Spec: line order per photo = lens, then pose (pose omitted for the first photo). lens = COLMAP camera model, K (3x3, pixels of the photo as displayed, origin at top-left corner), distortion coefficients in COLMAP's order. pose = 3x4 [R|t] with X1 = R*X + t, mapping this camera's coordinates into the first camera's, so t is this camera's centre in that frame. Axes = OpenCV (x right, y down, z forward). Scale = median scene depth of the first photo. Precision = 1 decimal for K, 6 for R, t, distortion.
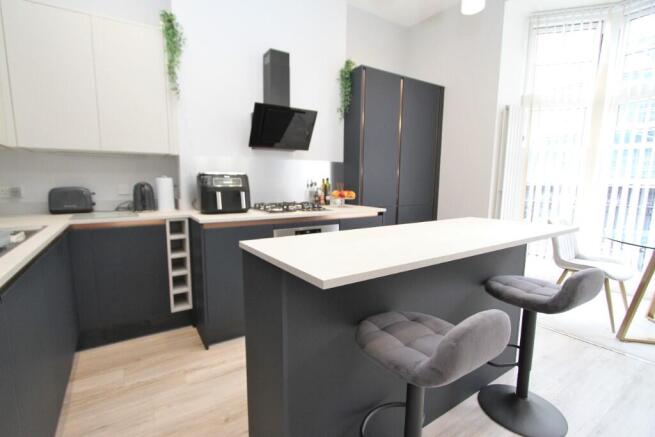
lens RADIAL K [[305.1, 0, 327.6], [0, 305.1, 223.0], [0, 0, 1]] dist [-0.048888, -0.000213]
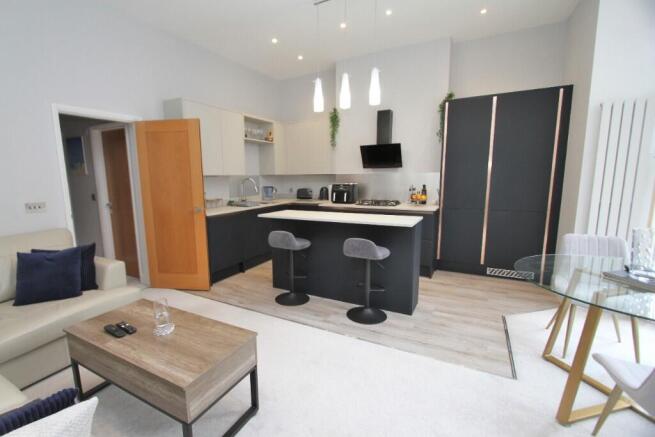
lens RADIAL K [[307.4, 0, 308.2], [0, 307.4, 221.3], [0, 0, 1]] dist [-0.000740, -0.000071]
pose [[0.470383, 0.112800, -0.875224, 1.347664], [-0.106426, 0.991809, 0.070627, -0.032407], [0.876021, 0.059925, 0.478535, -0.183092]]
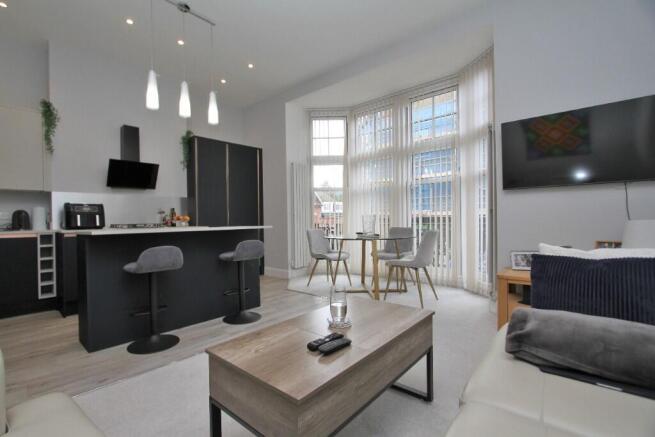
lens RADIAL K [[292.2, 0, 327.5], [0, 292.2, 218.5], [0, 0, 1]] dist [-0.034681, -0.000043]
pose [[0.959940, -0.022866, 0.279270, 0.426643], [0.060730, 0.989953, -0.127692, 0.167136], [-0.273544, 0.139537, 0.951684, -0.688533]]
